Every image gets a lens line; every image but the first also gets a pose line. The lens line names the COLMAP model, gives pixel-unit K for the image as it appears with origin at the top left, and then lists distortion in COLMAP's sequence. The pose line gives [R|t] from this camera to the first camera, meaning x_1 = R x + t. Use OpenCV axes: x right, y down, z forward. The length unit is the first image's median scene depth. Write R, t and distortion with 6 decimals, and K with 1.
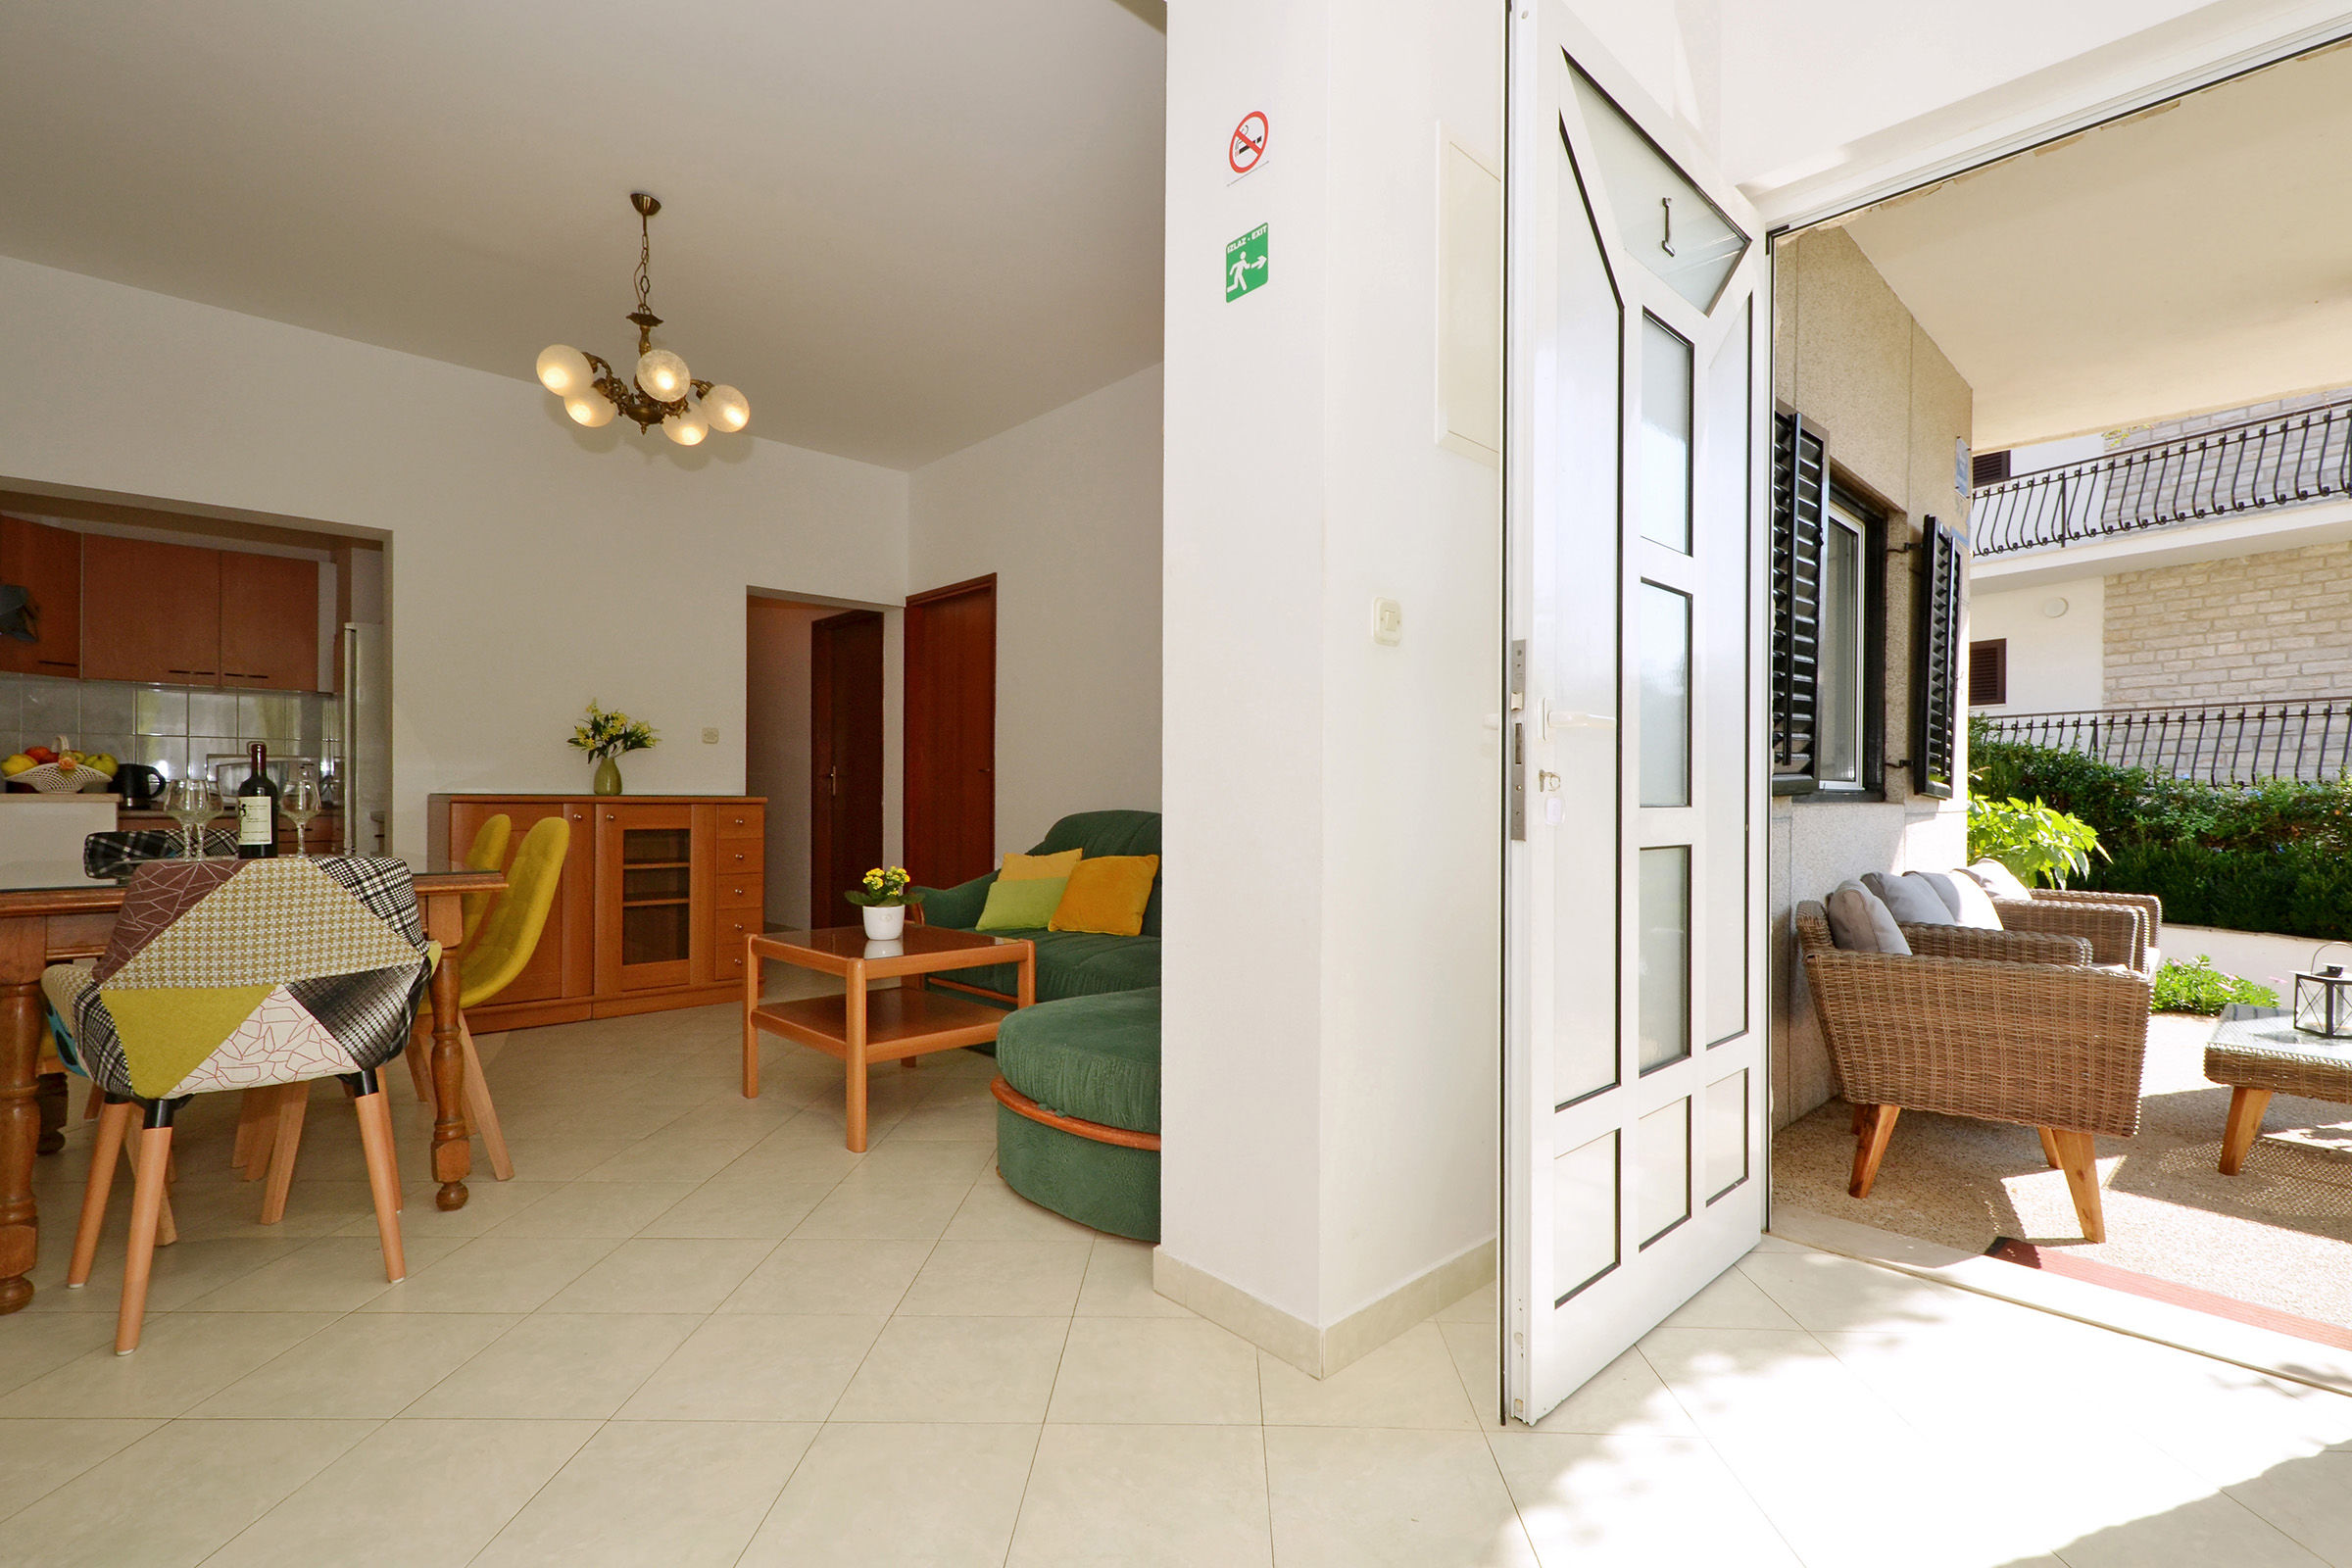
lens RADIAL K [[1069.9, 0, 1183.2], [0, 1069.9, 792.9], [0, 0, 1]] dist [0.001031, 0.000177]
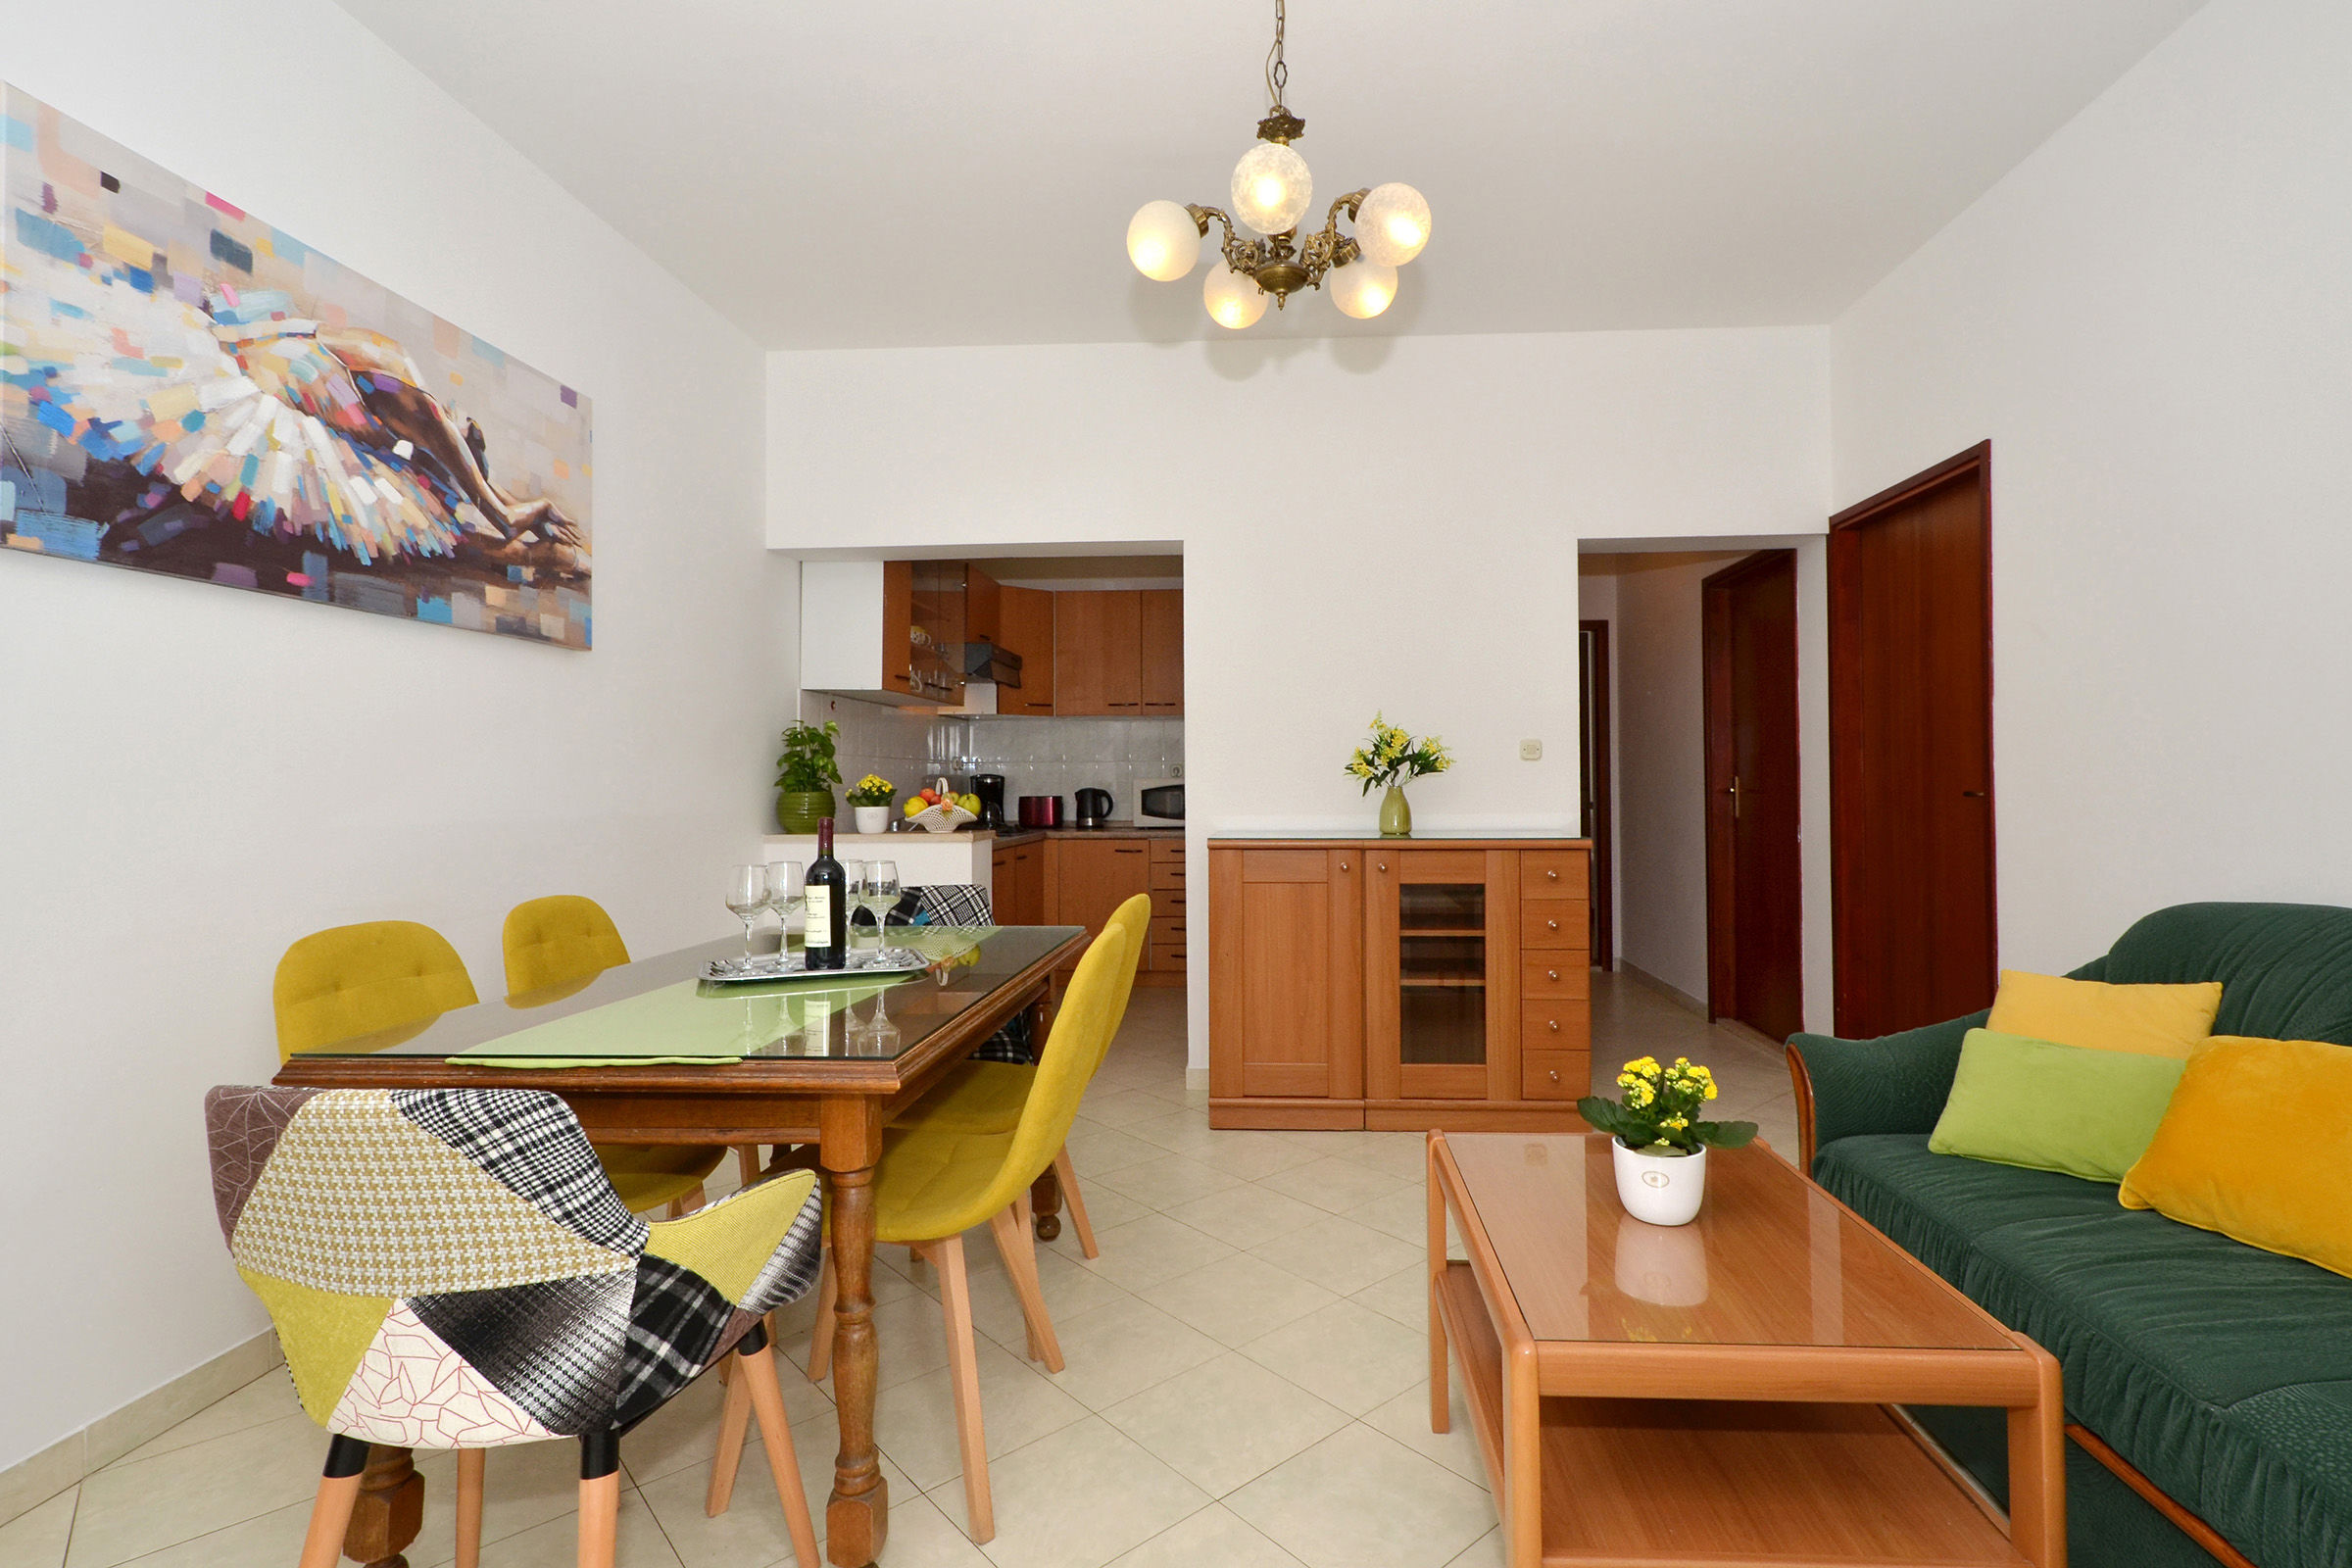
lens RADIAL K [[1157.3, 0, 1184.2], [0, 1157.3, 772.4], [0, 0, 1]] dist [0.004884, 0.001531]
pose [[0.689030, -0.020377, -0.724446, -0.049283], [0.012842, 0.999791, -0.015907, -0.047668], [0.724619, 0.001657, 0.689148, 0.466630]]
